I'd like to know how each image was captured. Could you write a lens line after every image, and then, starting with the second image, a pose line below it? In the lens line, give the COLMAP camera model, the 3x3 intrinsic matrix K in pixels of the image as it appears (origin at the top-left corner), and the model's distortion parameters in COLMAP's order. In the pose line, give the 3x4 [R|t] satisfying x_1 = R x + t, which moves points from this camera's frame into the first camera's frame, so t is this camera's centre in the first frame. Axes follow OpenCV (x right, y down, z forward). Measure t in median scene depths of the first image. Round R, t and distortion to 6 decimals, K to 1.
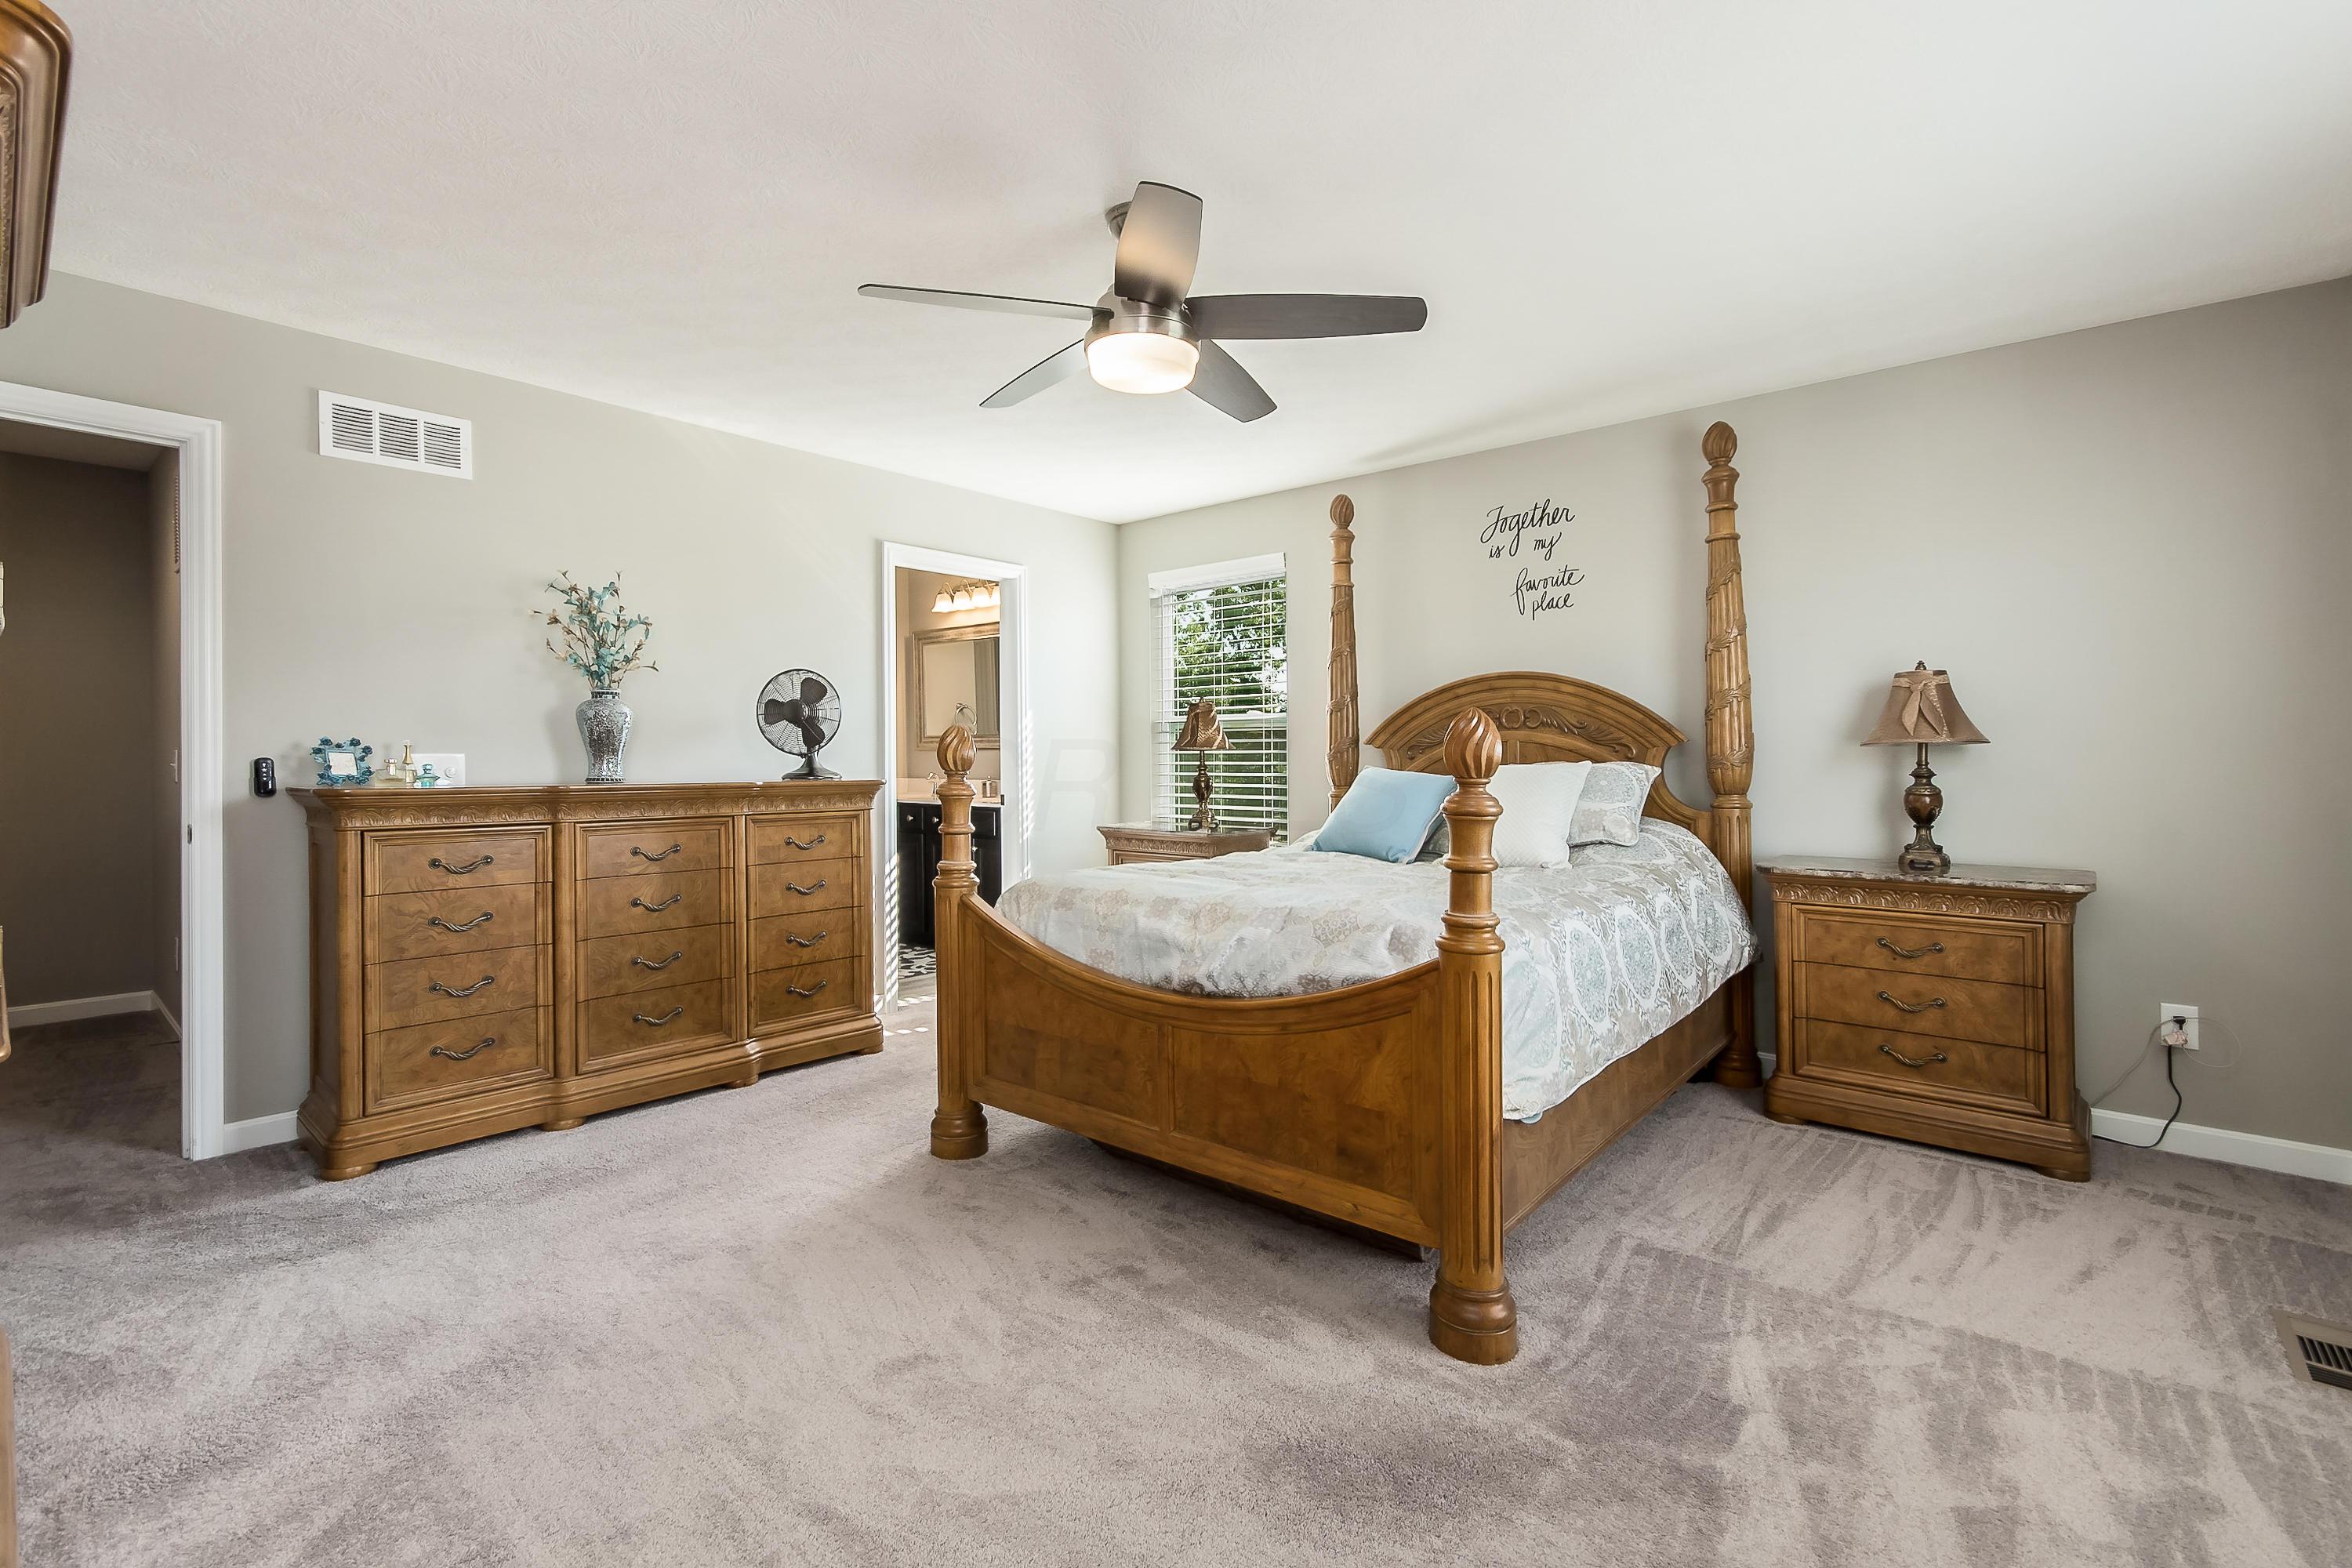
lens RADIAL K [[1036.3, 0, 1176.0], [0, 1036.3, 784.0], [0, 0, 1]] dist [-0.000311, -0.000214]
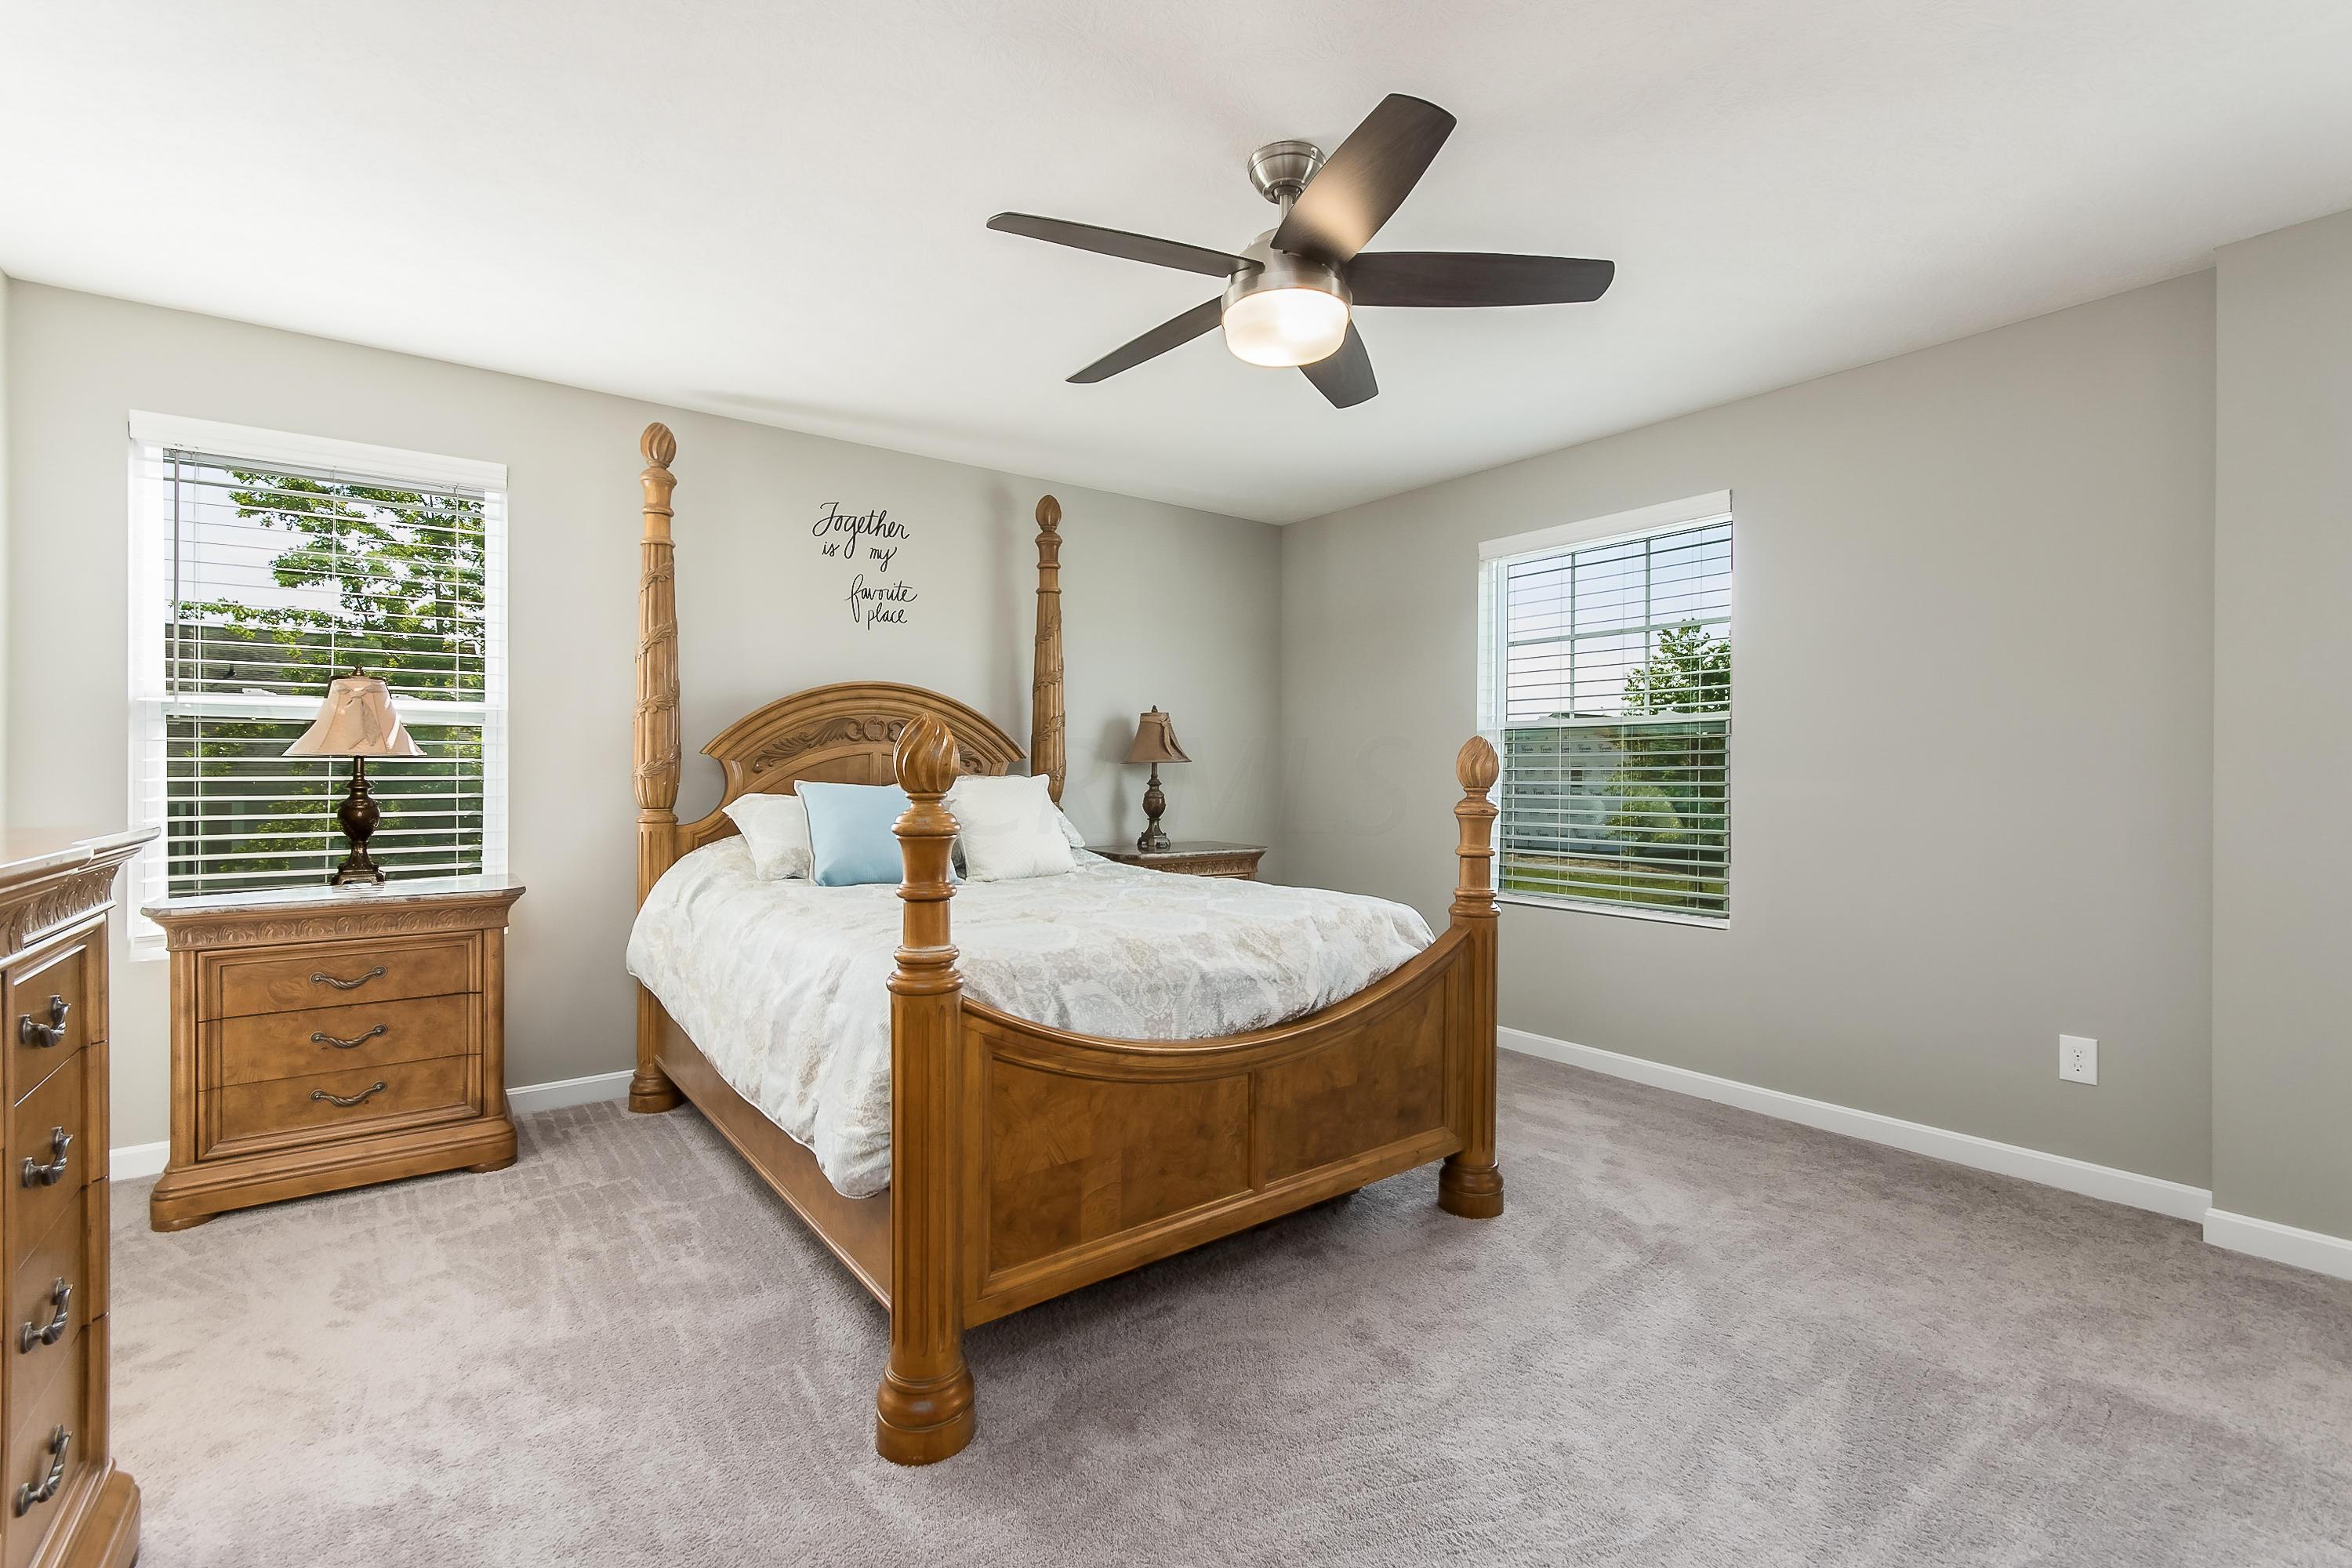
lens RADIAL K [[1032.3, 0, 1173.9], [0, 1032.3, 747.7], [0, 0, 1]] dist [0.077097, 0.000014]
pose [[0.237271, 0.022515, 0.971183, -0.535574], [0.022277, 0.999342, -0.028610, -0.013681], [-0.971188, 0.028423, 0.236613, 0.500934]]
